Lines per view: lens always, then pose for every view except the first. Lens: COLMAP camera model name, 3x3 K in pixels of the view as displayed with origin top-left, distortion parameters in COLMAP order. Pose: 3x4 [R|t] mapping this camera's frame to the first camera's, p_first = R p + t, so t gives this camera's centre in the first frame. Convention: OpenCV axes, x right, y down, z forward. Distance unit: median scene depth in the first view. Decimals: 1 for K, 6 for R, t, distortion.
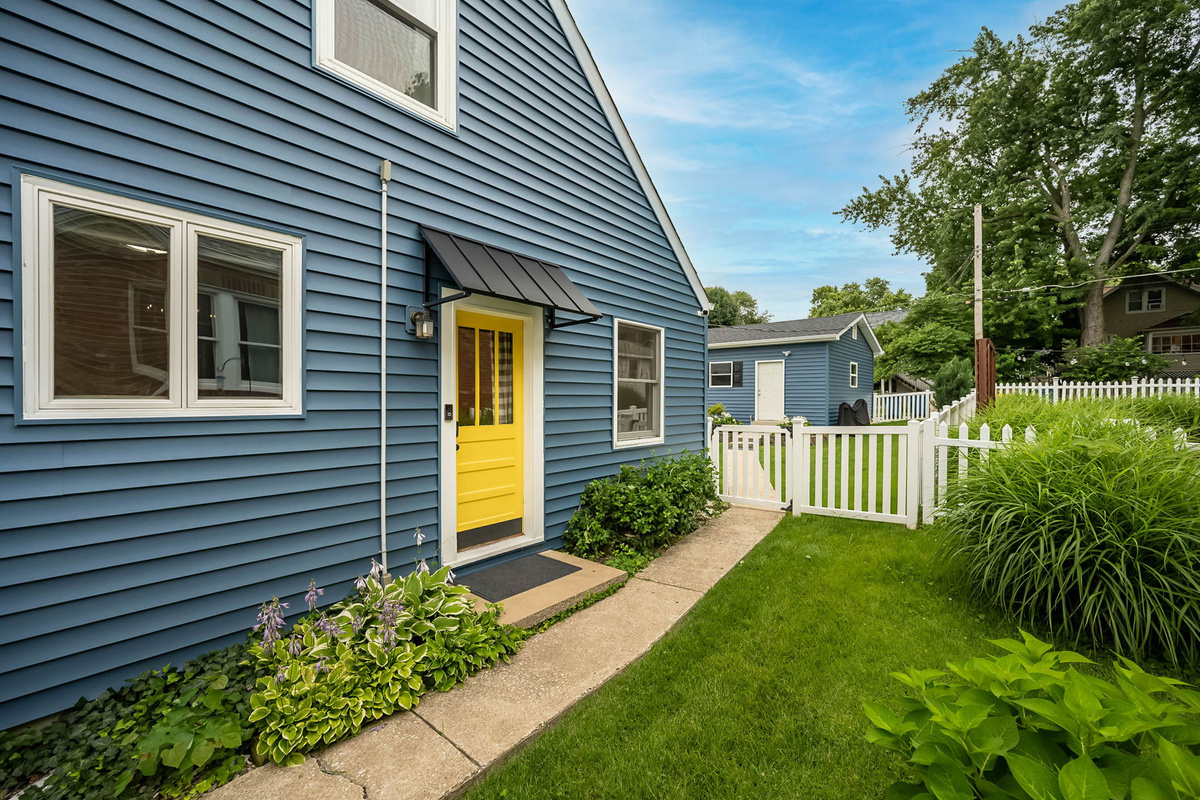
lens RADIAL K [[467.5, 0, 600.0], [0, 467.5, 400.0], [0, 0, 1]] dist [0.014220, 0.000167]
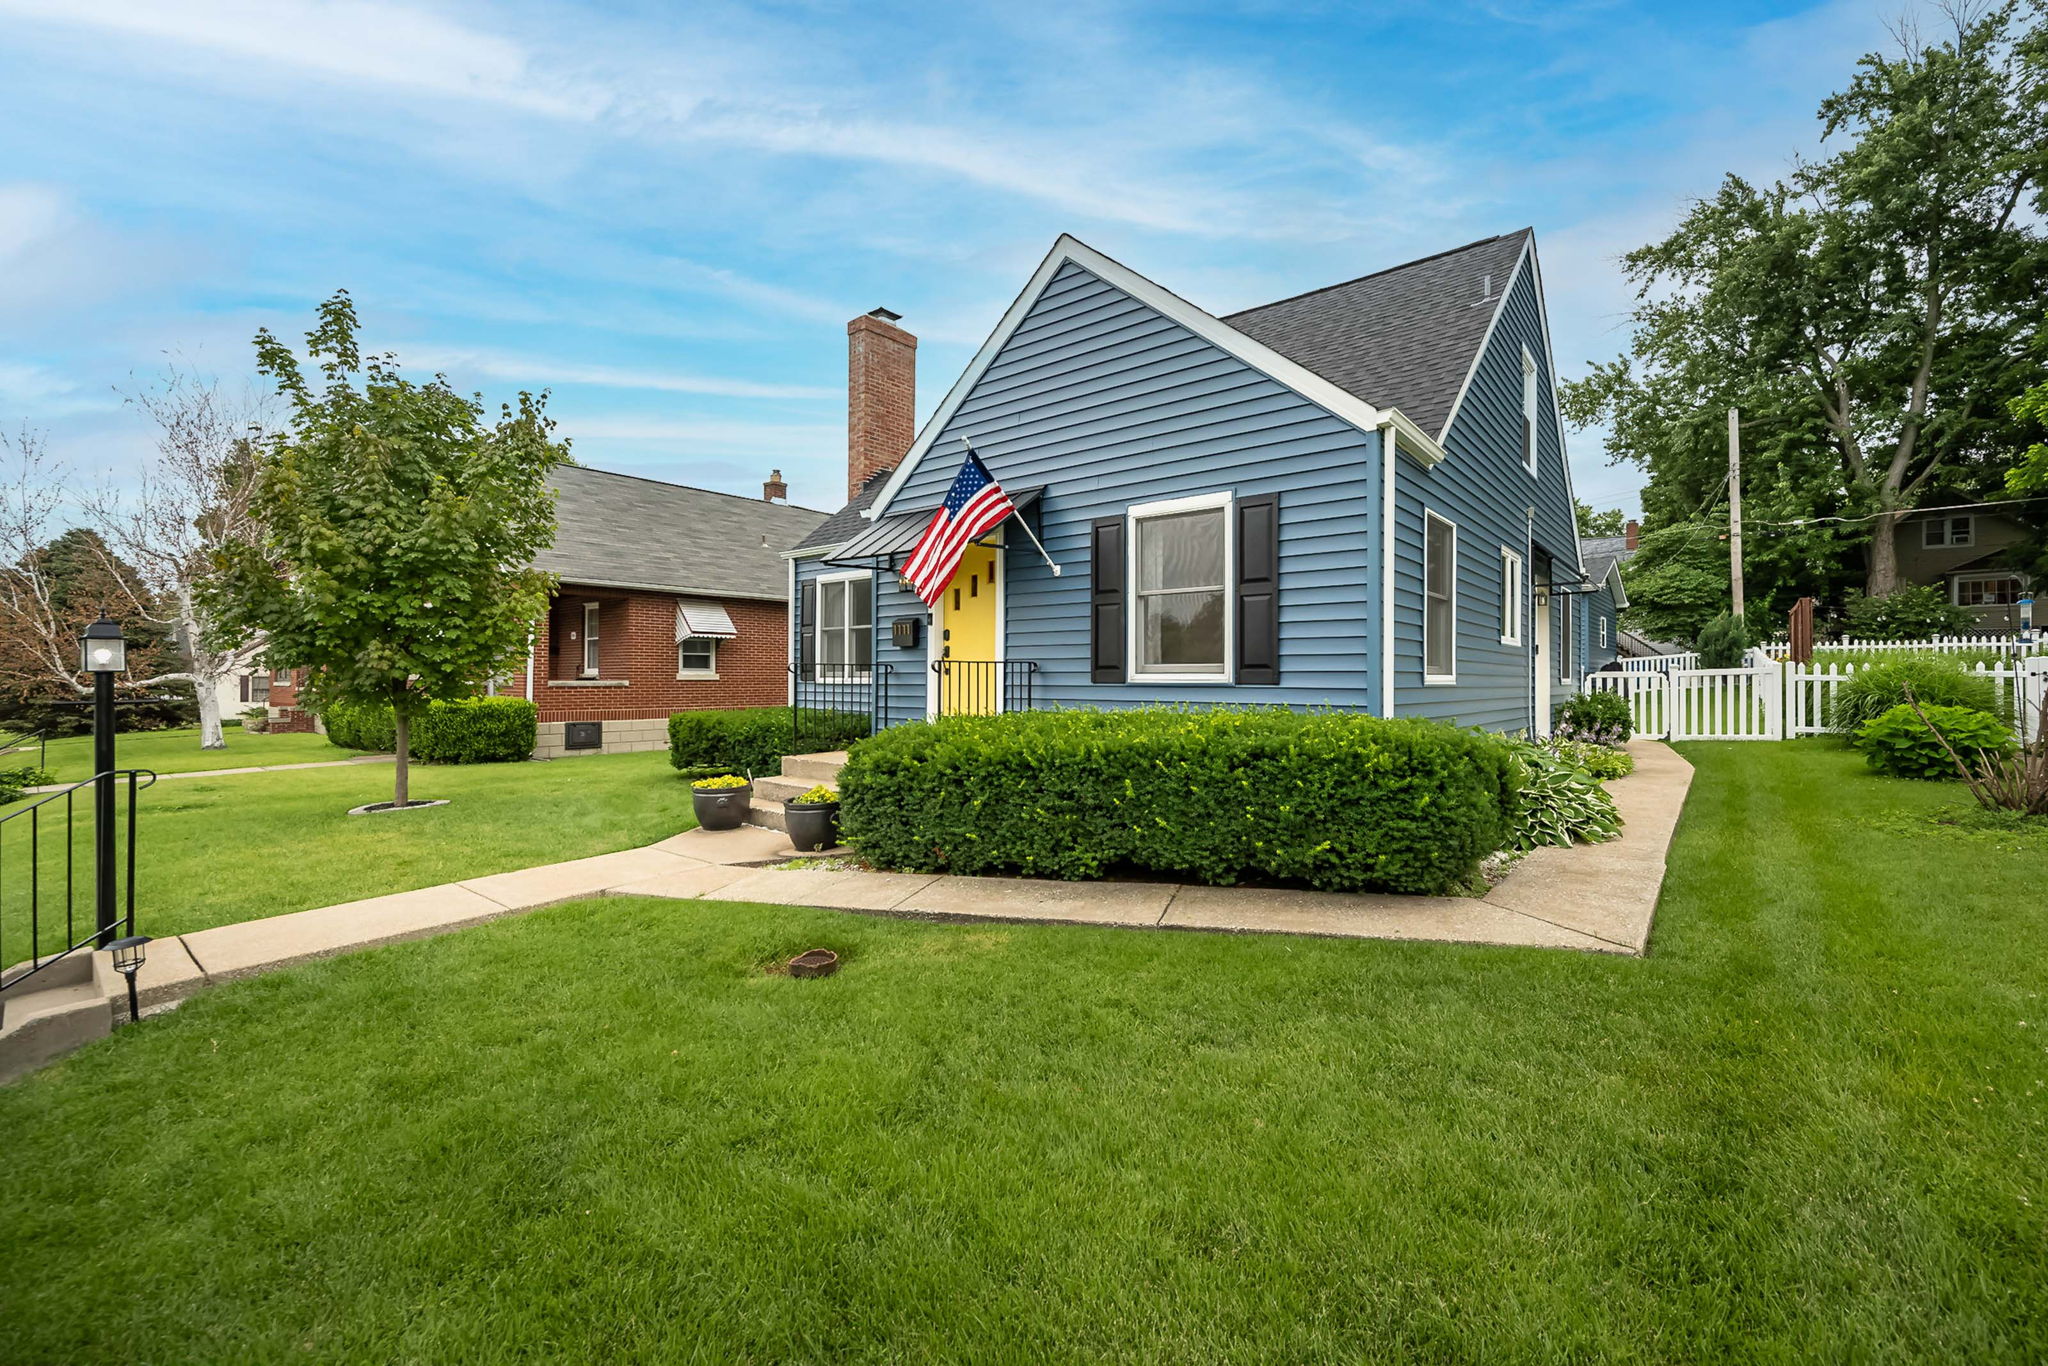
lens RADIAL K [[827.1, 0, 1029.5], [0, 827.1, 673.6], [0, 0, 1]] dist [-0.000128, 0.000061]
pose [[0.999925, -0.001059, 0.012204, -0.321914], [0.001179, 0.999951, -0.009794, 0.020766], [-0.012193, 0.009808, 0.999878, -0.286359]]
